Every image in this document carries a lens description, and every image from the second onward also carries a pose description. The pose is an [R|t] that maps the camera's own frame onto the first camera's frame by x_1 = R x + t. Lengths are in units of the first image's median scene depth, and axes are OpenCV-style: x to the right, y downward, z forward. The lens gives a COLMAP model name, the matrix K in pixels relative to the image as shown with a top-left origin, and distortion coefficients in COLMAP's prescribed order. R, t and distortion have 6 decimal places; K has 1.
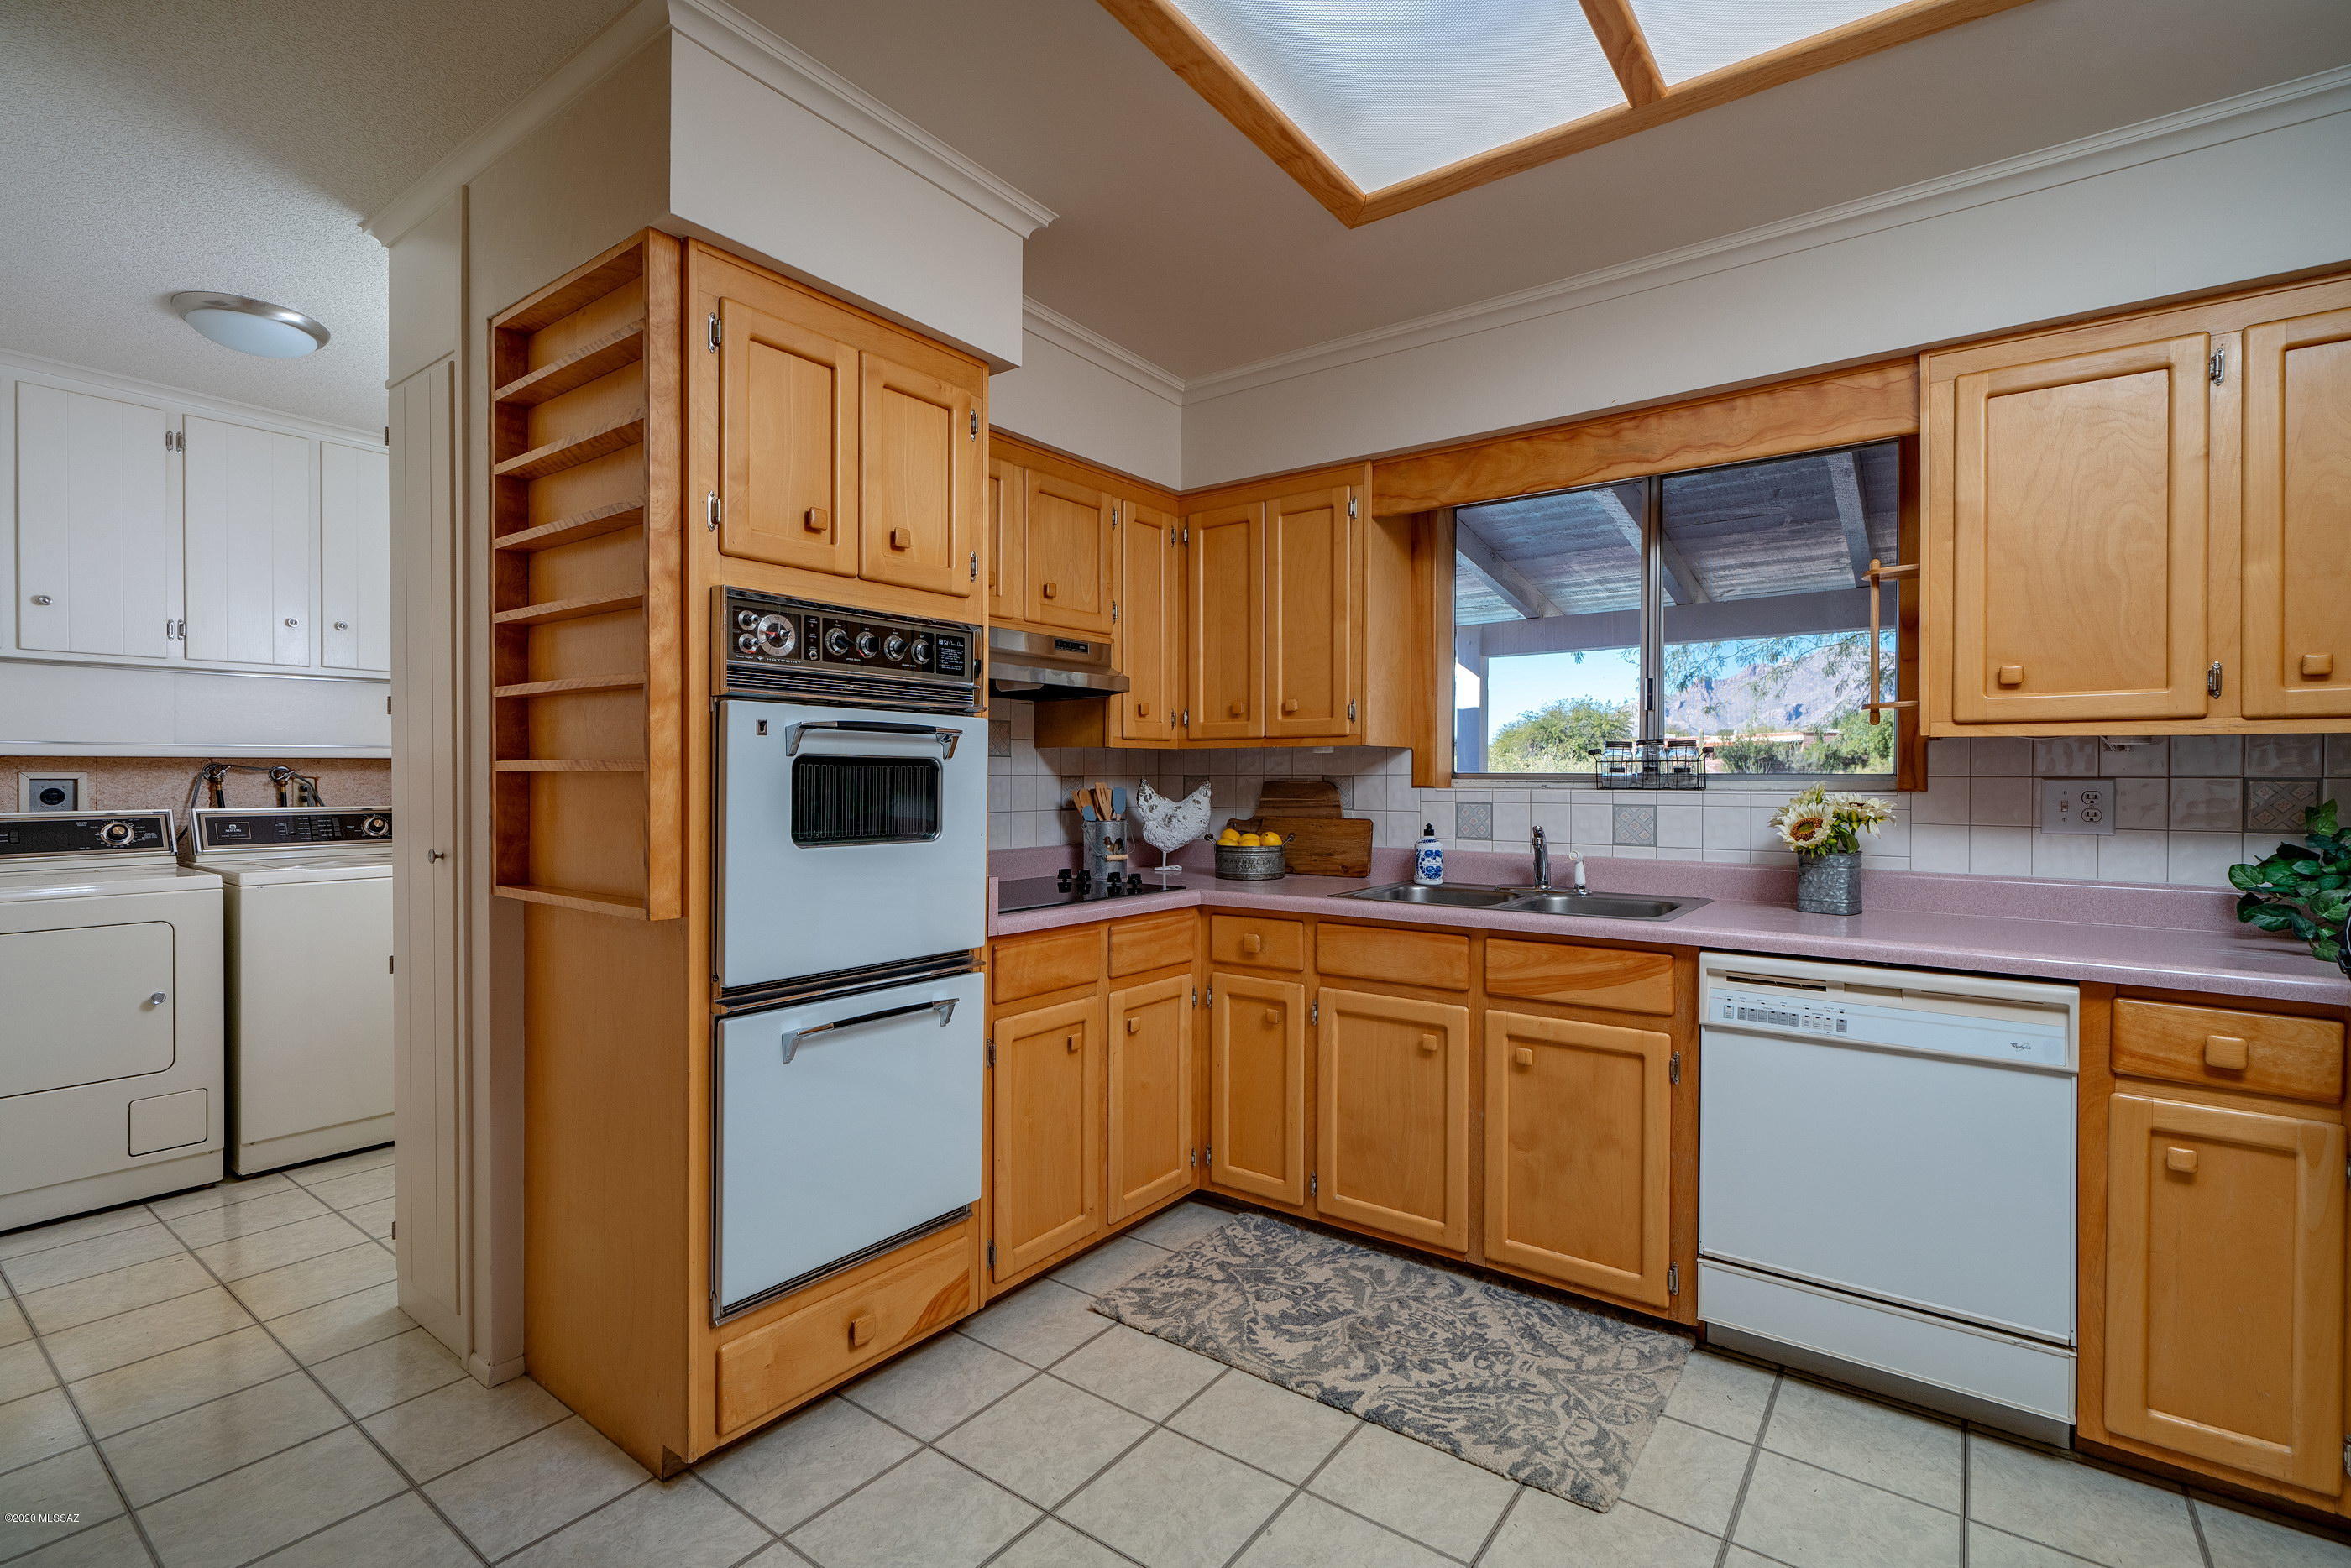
lens RADIAL K [[1081.2, 0, 1182.9], [0, 1081.2, 785.3], [0, 0, 1]] dist [0.003868, 0.001225]
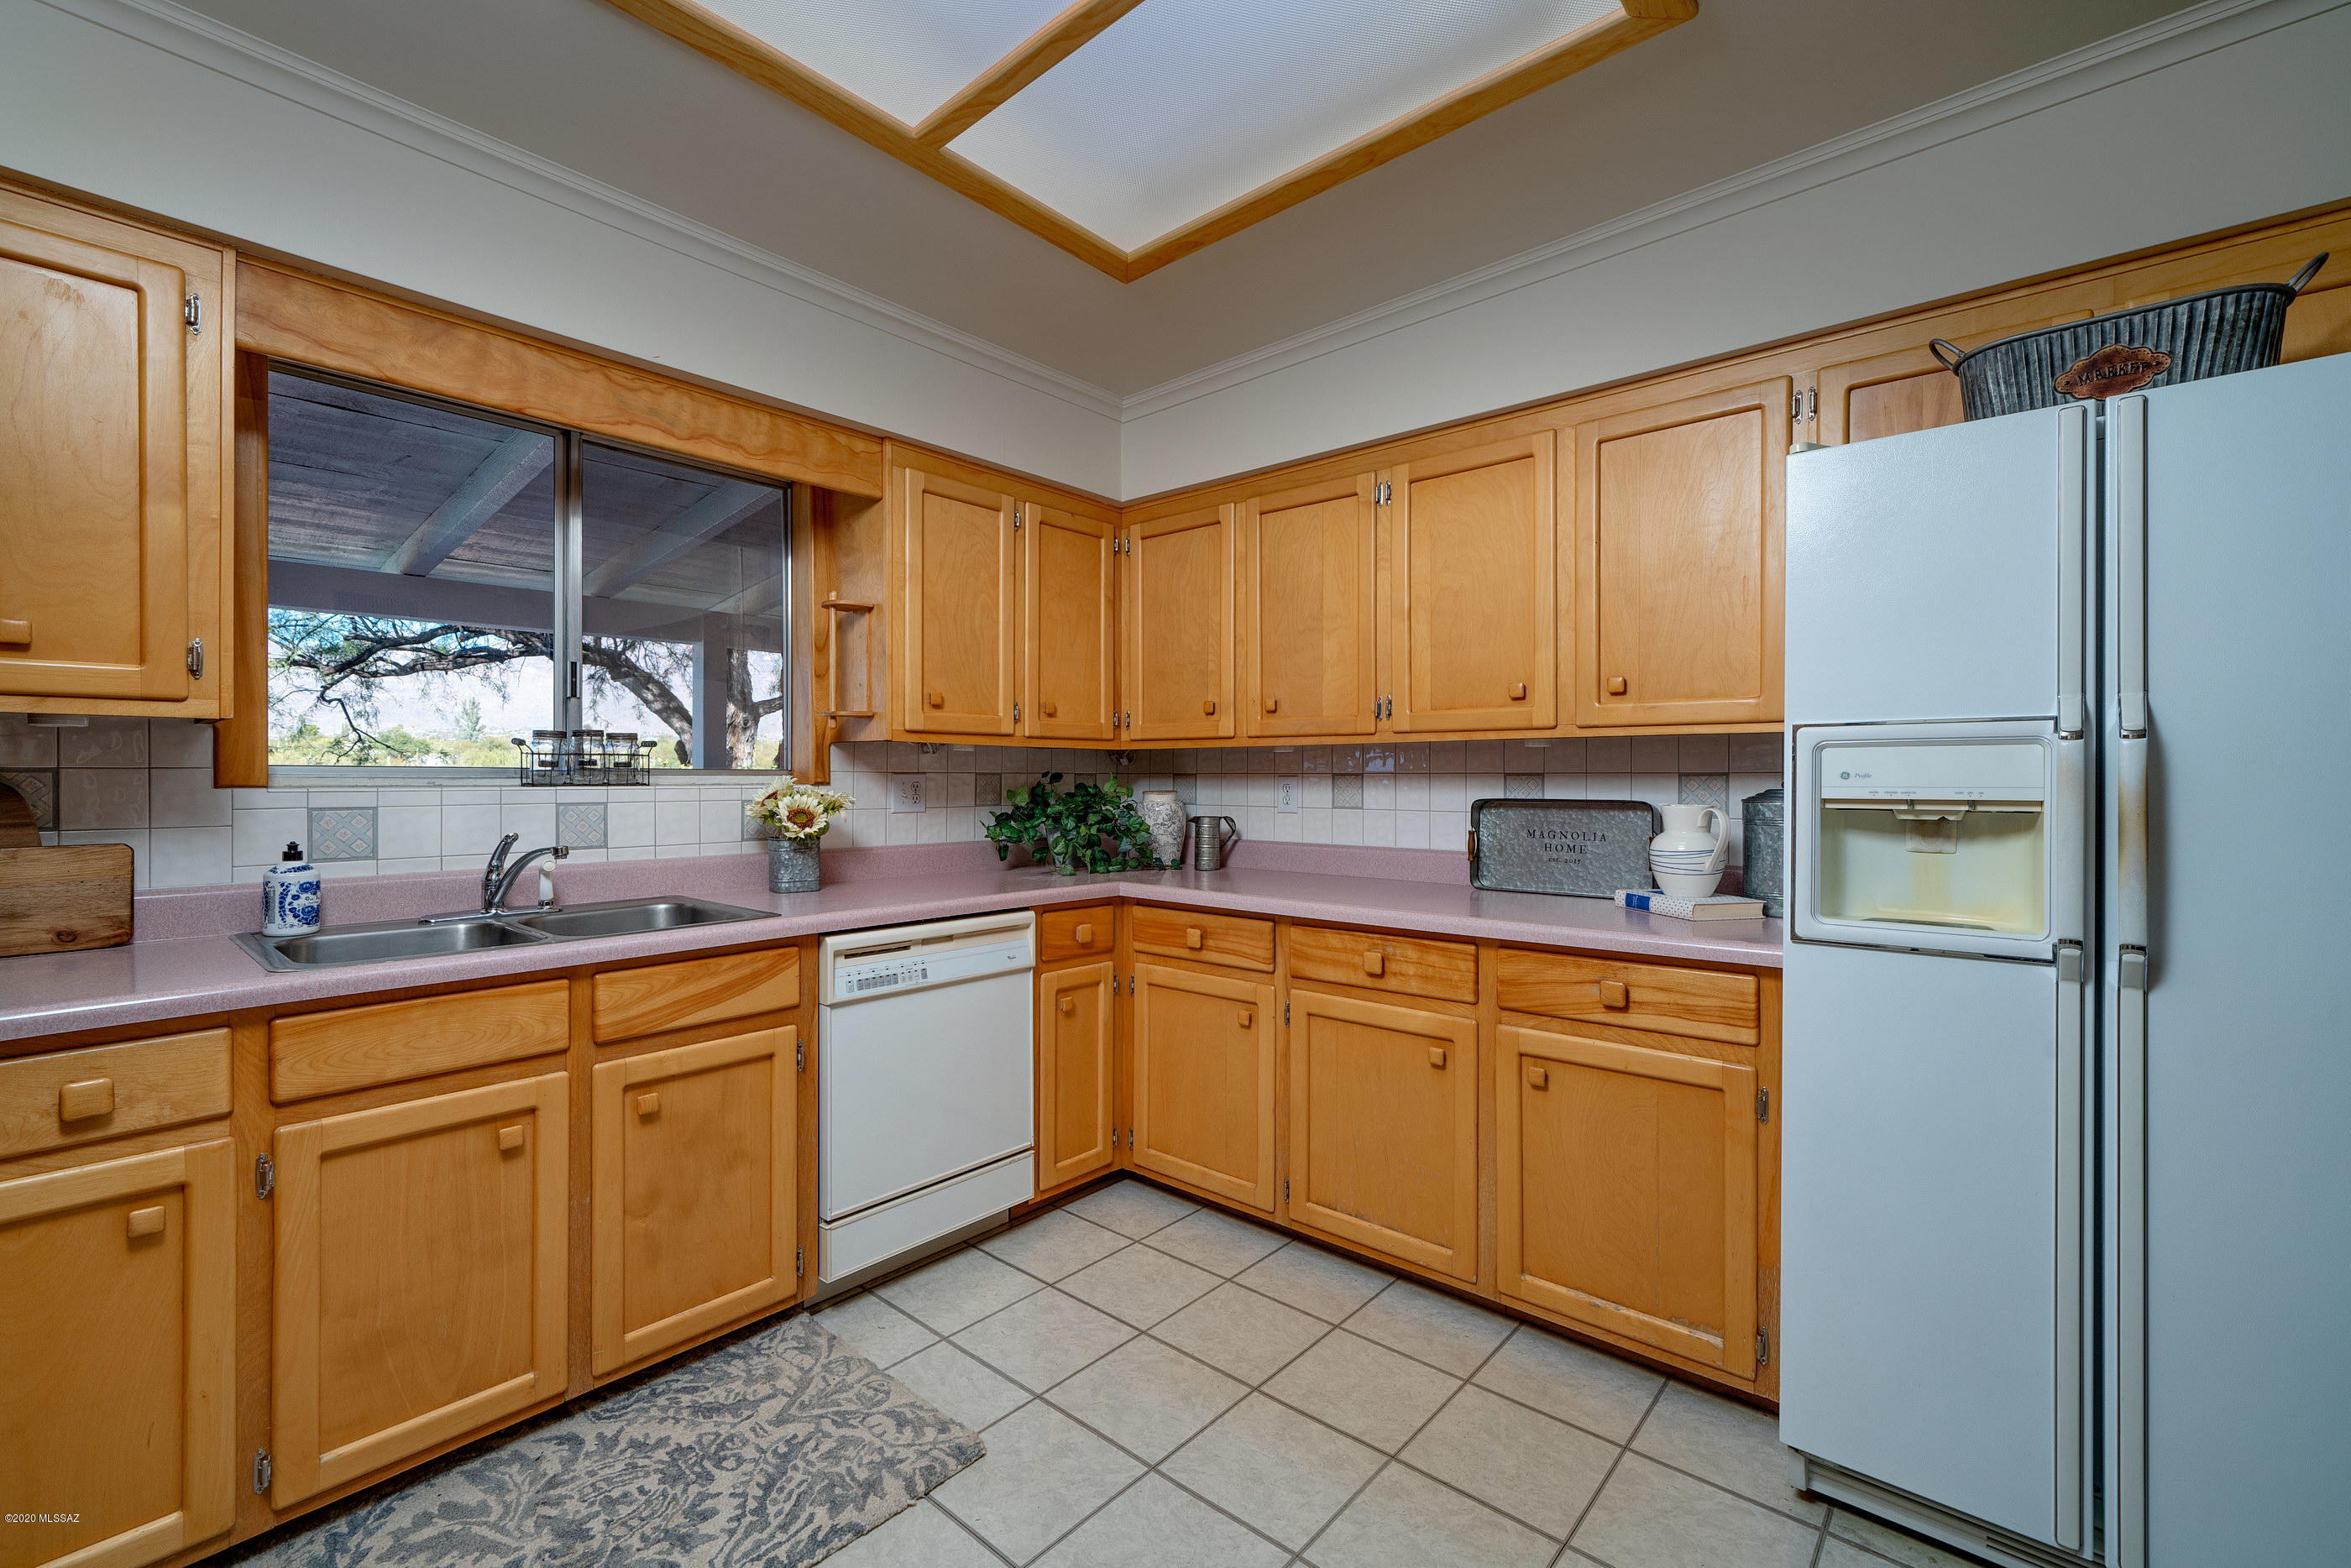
lens RADIAL K [[985.4, 0, 1174.4], [0, 985.4, 782.2], [0, 0, 1]] dist [-0.000088, 0.000382]
pose [[0.080158, -0.009027, 0.996741, -0.443473], [0.005905, 0.999946, 0.008581, -0.003720], [-0.996765, 0.005198, 0.080207, 0.568357]]
